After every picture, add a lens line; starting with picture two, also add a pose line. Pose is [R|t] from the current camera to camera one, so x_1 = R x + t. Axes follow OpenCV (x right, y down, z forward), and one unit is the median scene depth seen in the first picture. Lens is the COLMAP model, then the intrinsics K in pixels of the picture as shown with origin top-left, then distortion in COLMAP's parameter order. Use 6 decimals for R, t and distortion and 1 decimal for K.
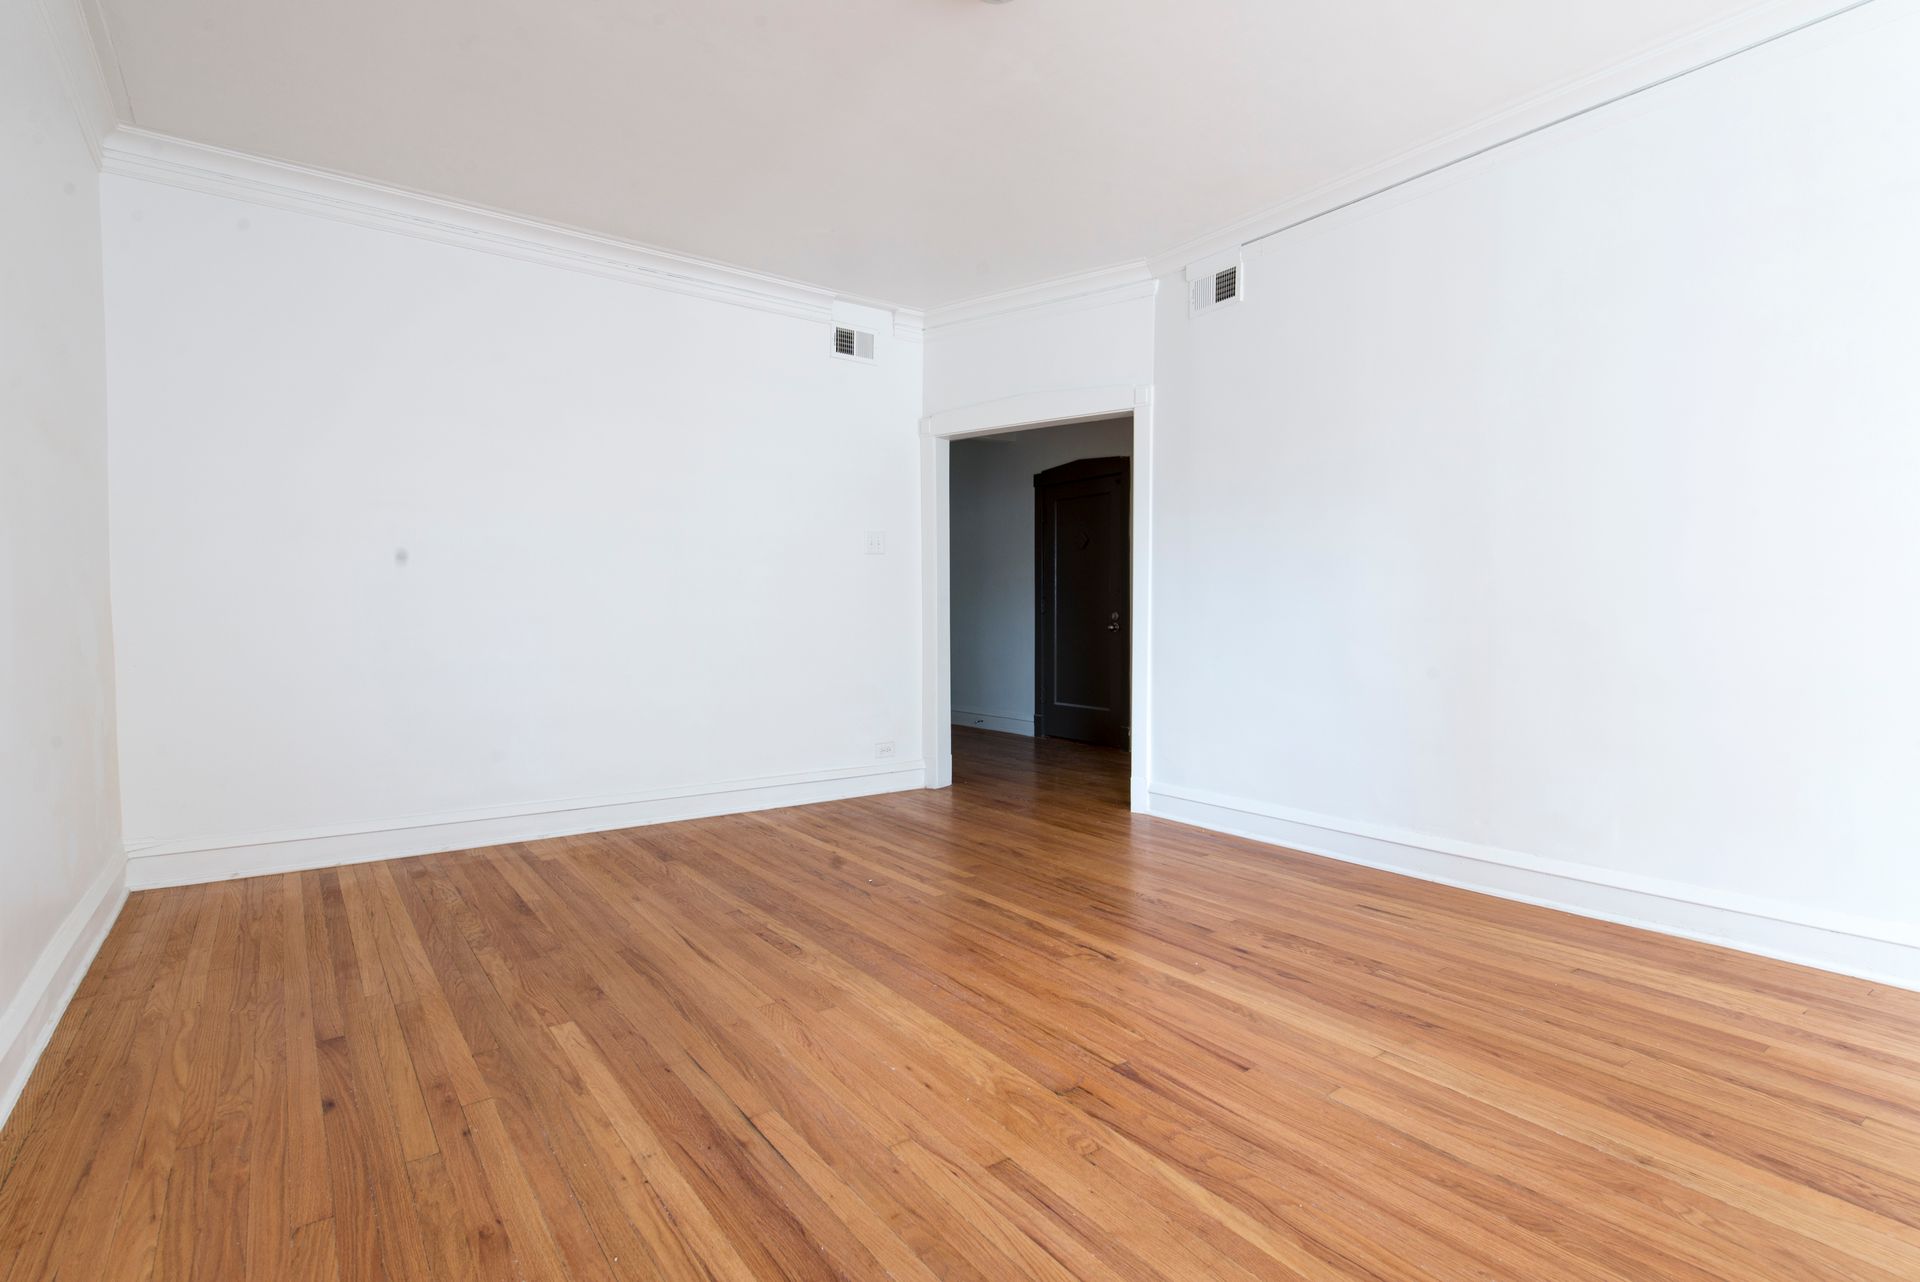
lens RADIAL K [[923.7, 0, 960.7], [0, 923.7, 638.4], [0, 0, 1]] dist [0.010013, -0.005258]
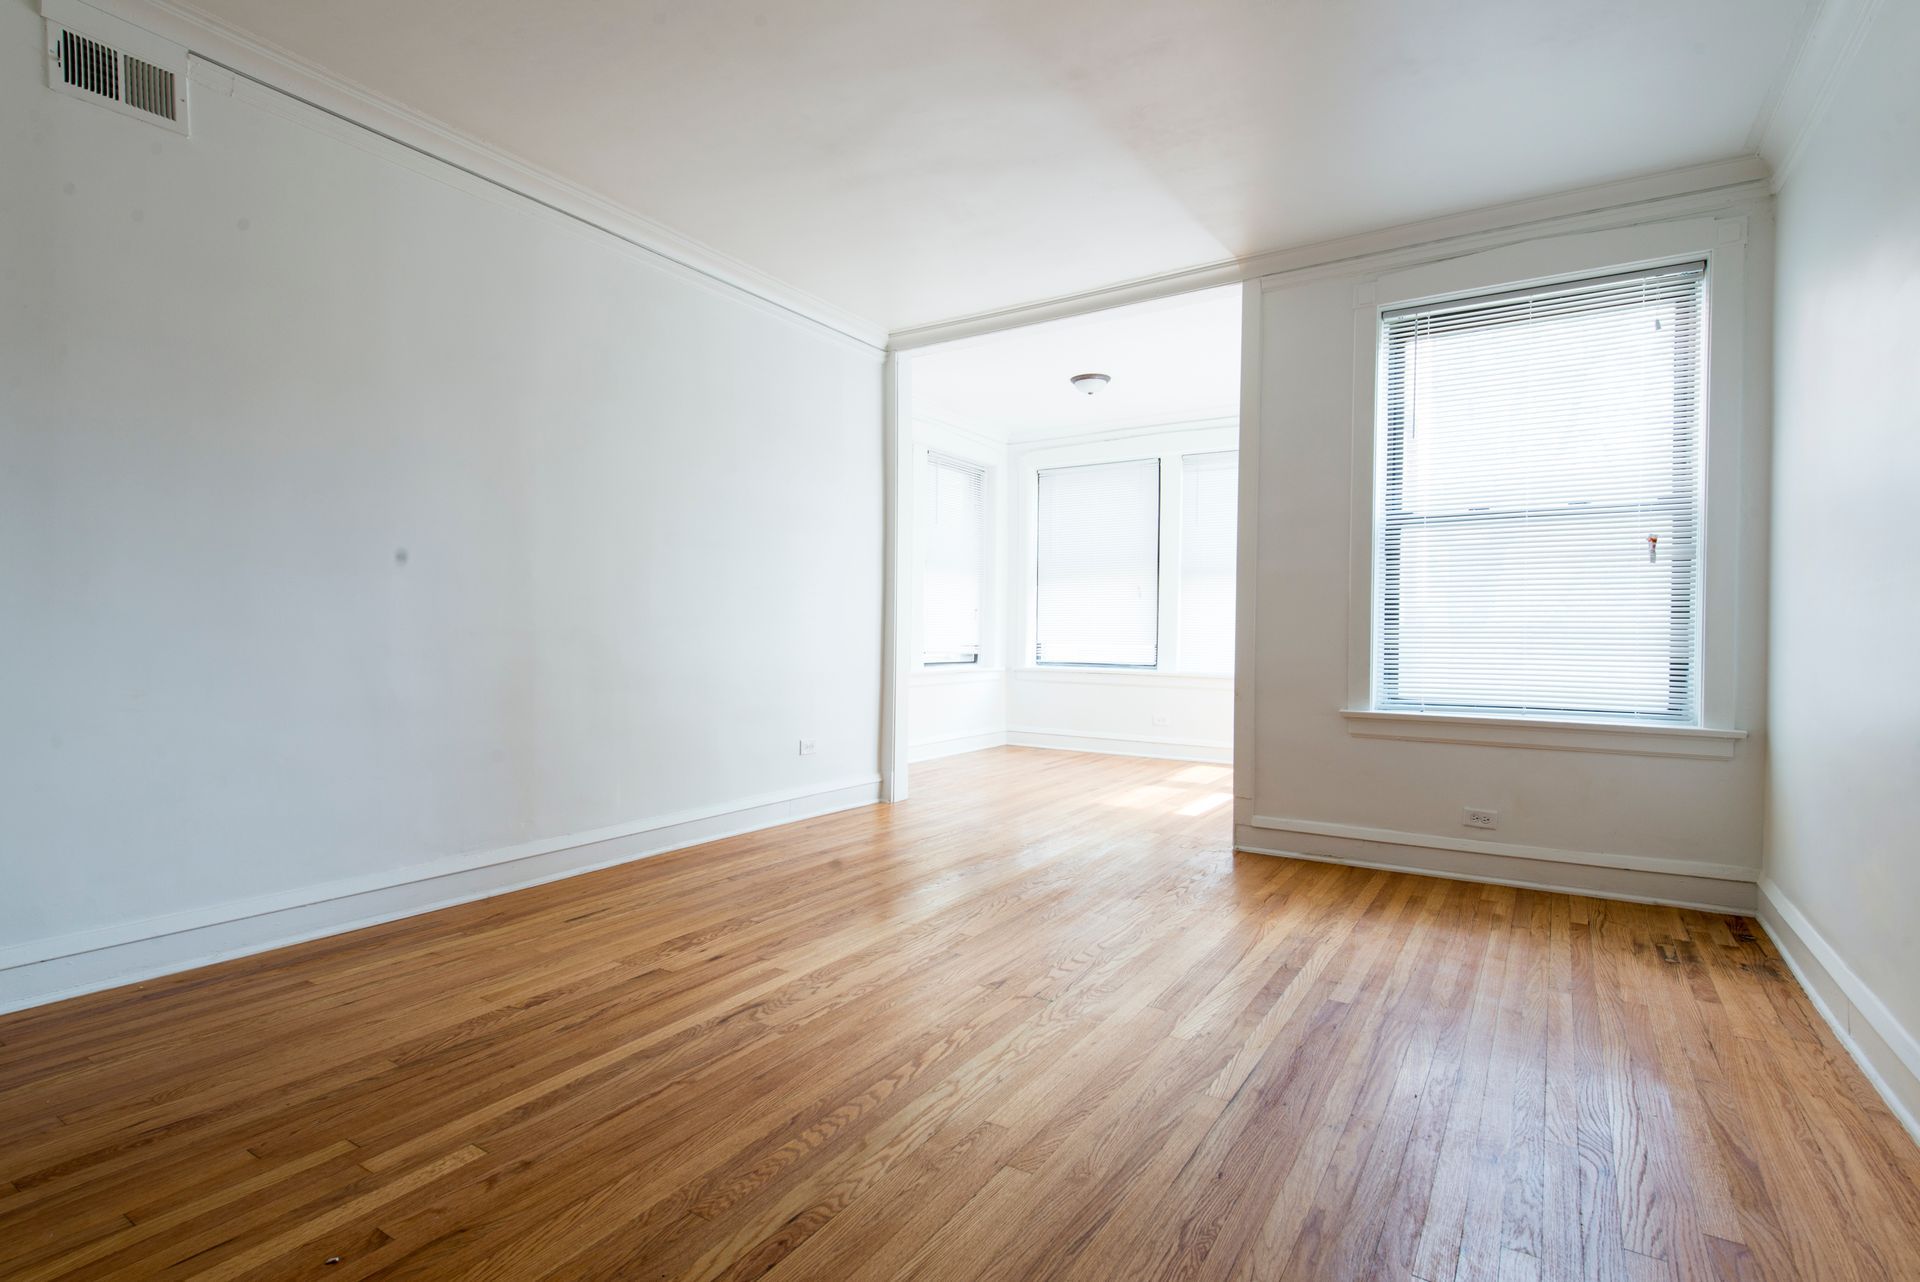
lens RADIAL K [[923.7, 0, 963.9], [0, 923.7, 643.7], [0, 0, 1]] dist [0.010013, -0.005258]
pose [[-0.361338, -0.017119, 0.932278, -0.728915], [0.013719, 0.999626, 0.023673, -0.028681], [-0.932334, 0.021344, -0.360968, 1.091494]]
